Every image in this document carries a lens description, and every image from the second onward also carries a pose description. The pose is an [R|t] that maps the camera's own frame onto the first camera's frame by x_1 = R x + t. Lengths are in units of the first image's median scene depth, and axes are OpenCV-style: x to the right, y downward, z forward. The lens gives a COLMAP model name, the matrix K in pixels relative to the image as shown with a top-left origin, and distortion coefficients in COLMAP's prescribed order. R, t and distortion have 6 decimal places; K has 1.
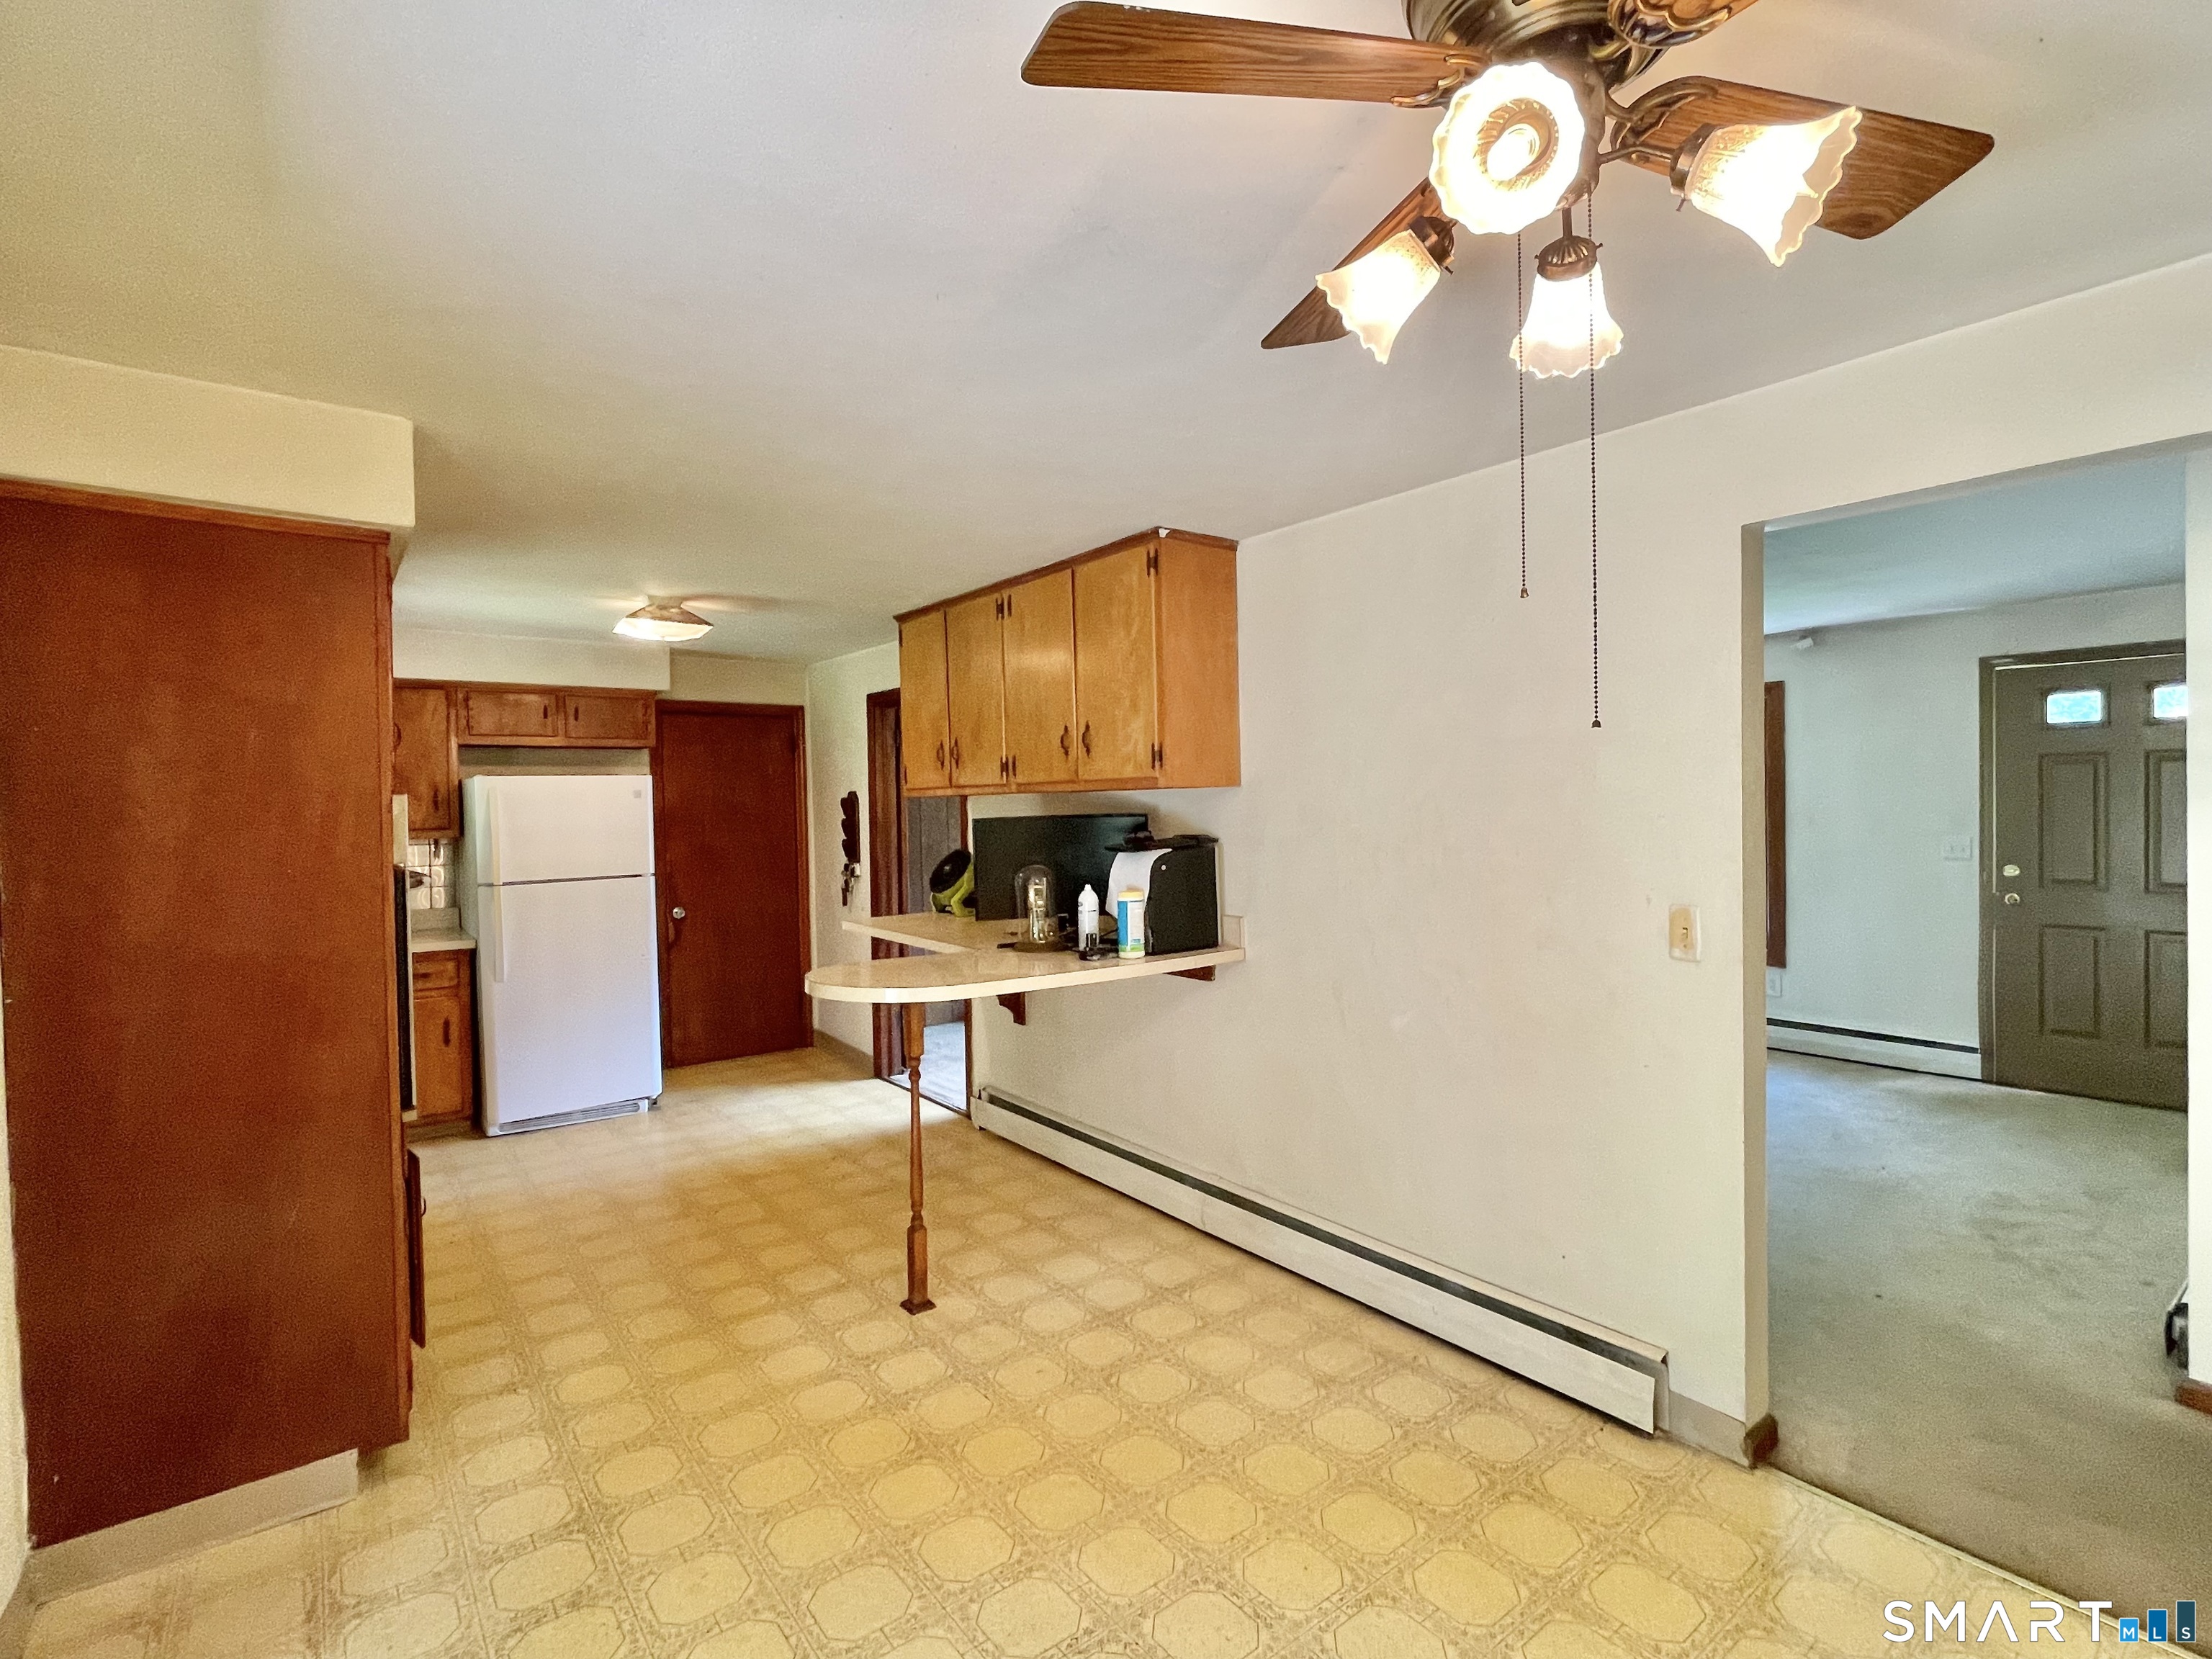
lens RADIAL K [[1044.5, 0, 1107.2], [0, 1044.5, 820.4], [0, 0, 1]] dist [-0.011125, 0.001649]
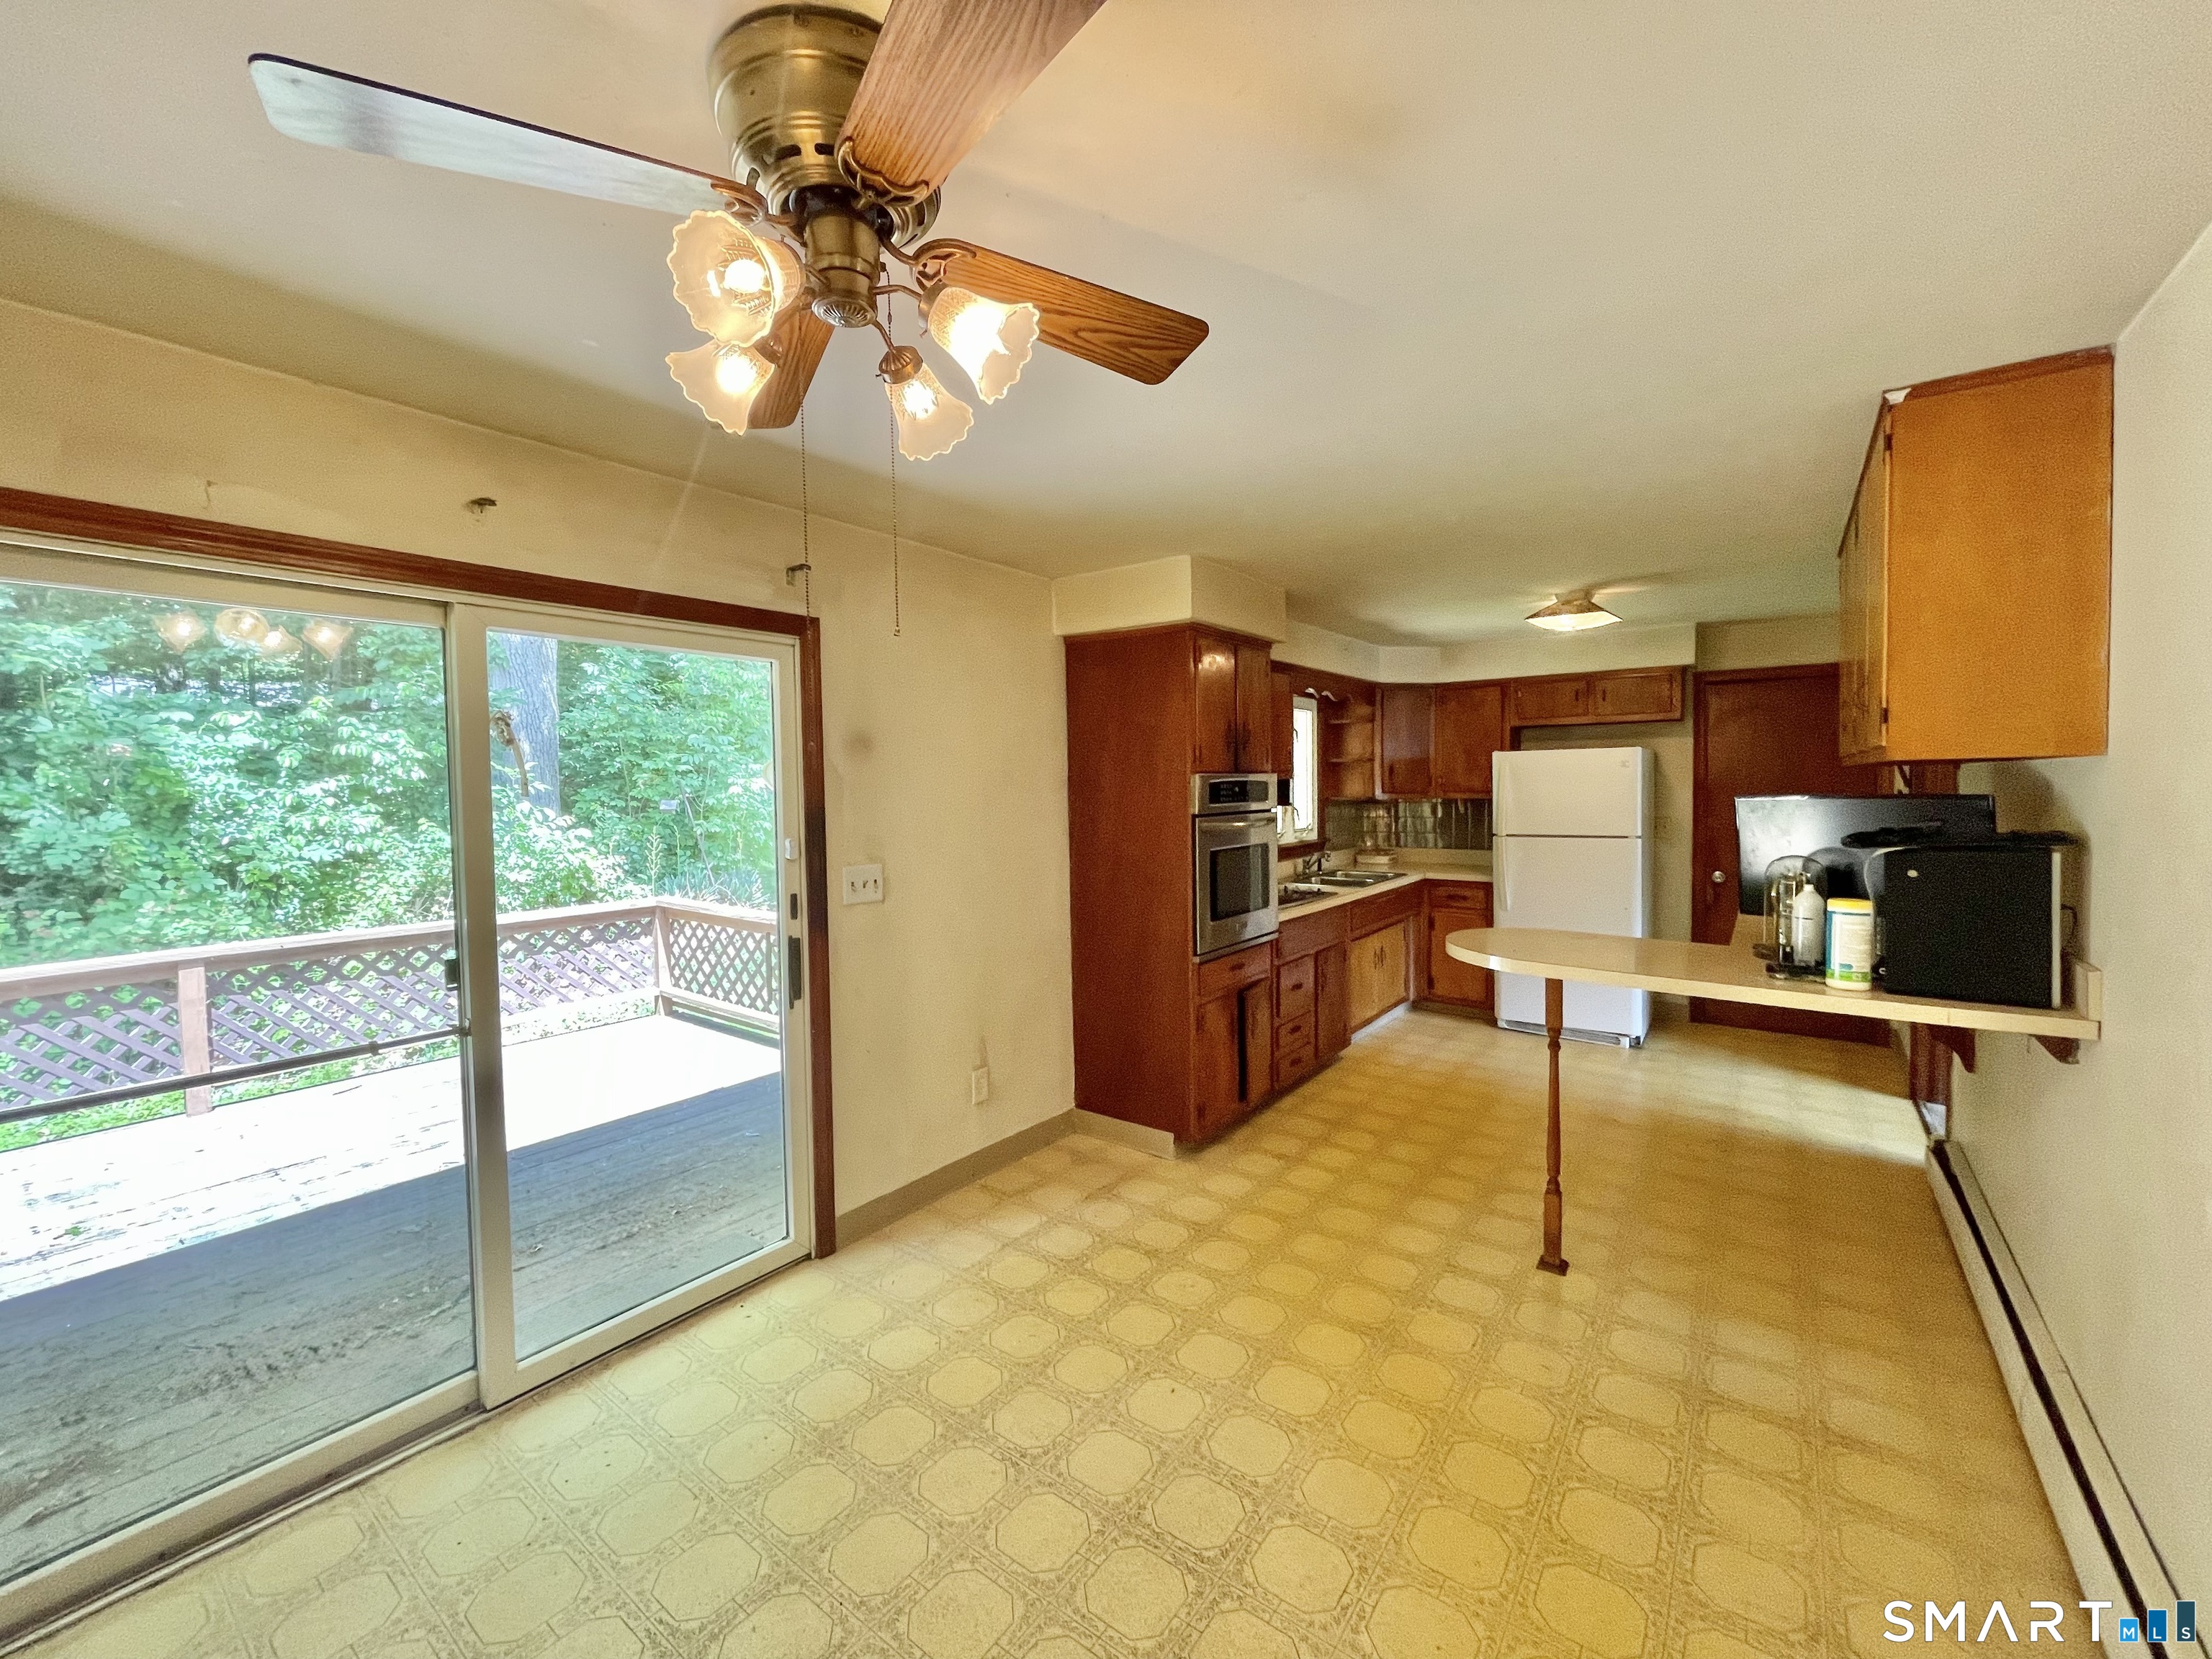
lens RADIAL K [[890.2, 0, 1101.7], [0, 890.2, 825.0], [0, 0, 1]] dist [-0.006575, 0.001034]
pose [[0.272186, 0.059117, -0.960427, 0.572868], [-0.008143, 0.998217, 0.059135, -0.022114], [0.962210, -0.008275, 0.272182, 0.369356]]
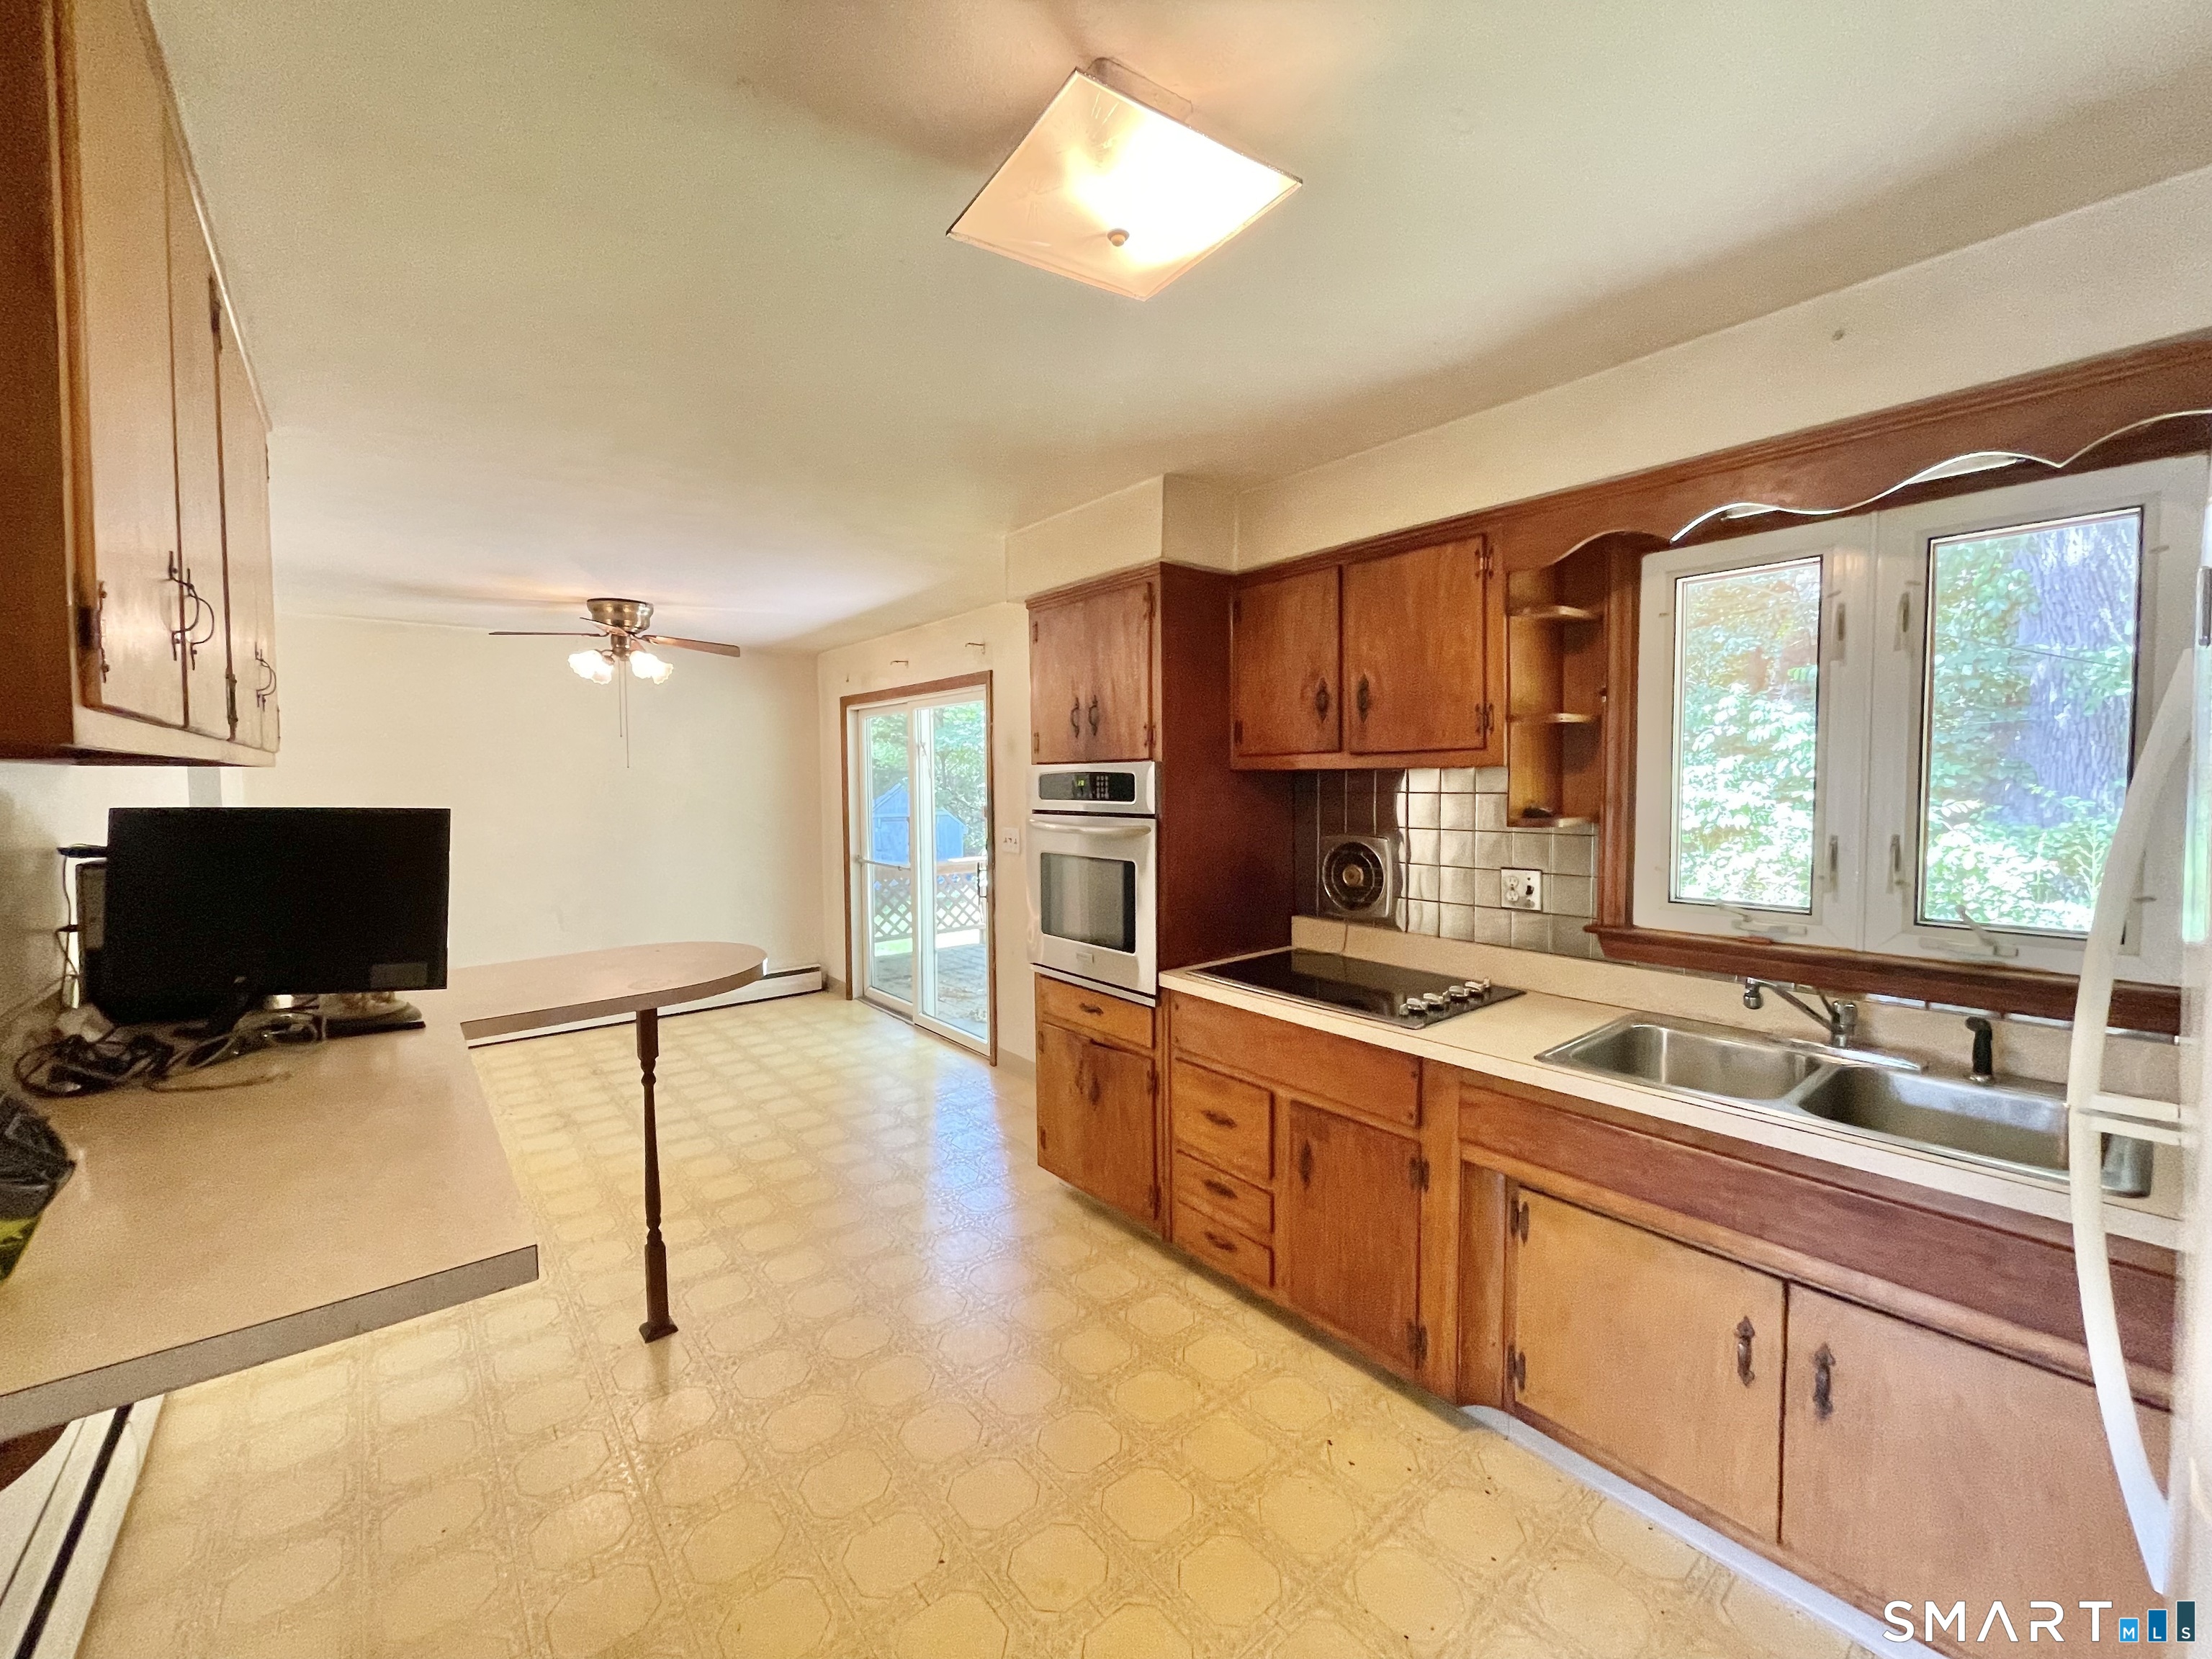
lens RADIAL K [[890.2, 0, 1105.8], [0, 890.2, 819.8], [0, 0, 1]] dist [-0.006575, 0.001034]
pose [[-0.999005, 0.026430, -0.035937, -0.606077], [0.023981, 0.997468, 0.066955, -0.024638], [0.037615, 0.066027, -0.997109, 1.934399]]
